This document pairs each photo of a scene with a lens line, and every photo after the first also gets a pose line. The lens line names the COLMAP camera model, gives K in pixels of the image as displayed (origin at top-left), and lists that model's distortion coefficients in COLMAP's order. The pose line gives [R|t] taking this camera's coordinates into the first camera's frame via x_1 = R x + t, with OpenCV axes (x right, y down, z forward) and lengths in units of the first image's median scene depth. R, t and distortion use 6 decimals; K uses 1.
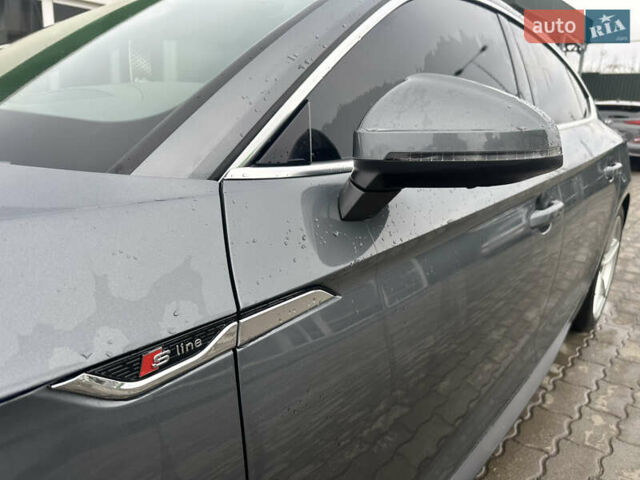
lens RADIAL K [[451.5, 0, 322.8], [0, 451.5, 242.7], [0, 0, 1]] dist [0.031384, -0.049671]
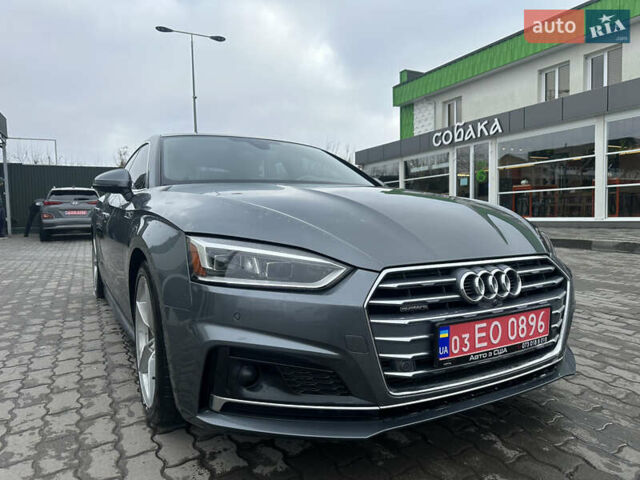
lens RADIAL K [[451.5, 0, 315.8], [0, 451.5, 261.8], [0, 0, 1]] dist [0.031384, -0.049671]
pose [[0.338486, -0.152110, 0.928596, -1.437464], [0.285607, 0.956900, 0.052639, 0.043833], [-0.896580, 0.247396, 0.367341, -0.053496]]
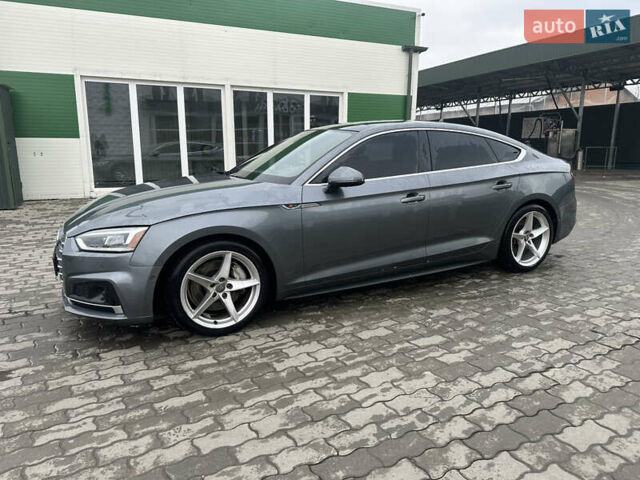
lens RADIAL K [[451.5, 0, 321.8], [0, 451.5, 241.1], [0, 0, 1]] dist [0.031384, -0.049671]
pose [[0.922718, 0.031110, -0.384218, 0.541348], [-0.058623, 0.996469, -0.060103, 0.227319], [0.380992, 0.077982, 0.921284, -1.035103]]
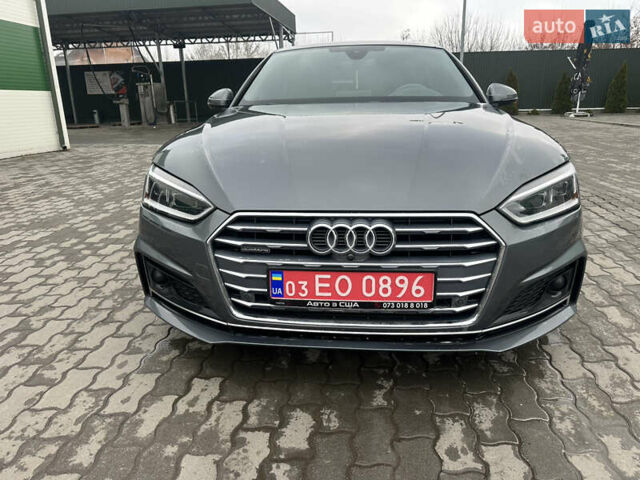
lens RADIAL K [[451.5, 0, 320.7], [0, 451.5, 240.3], [0, 0, 1]] dist [0.031384, -0.049671]
pose [[0.807492, -0.230382, 0.543030, -1.146470], [0.212038, 0.972411, 0.097245, 0.109263], [-0.550451, 0.036618, 0.834064, -0.531027]]
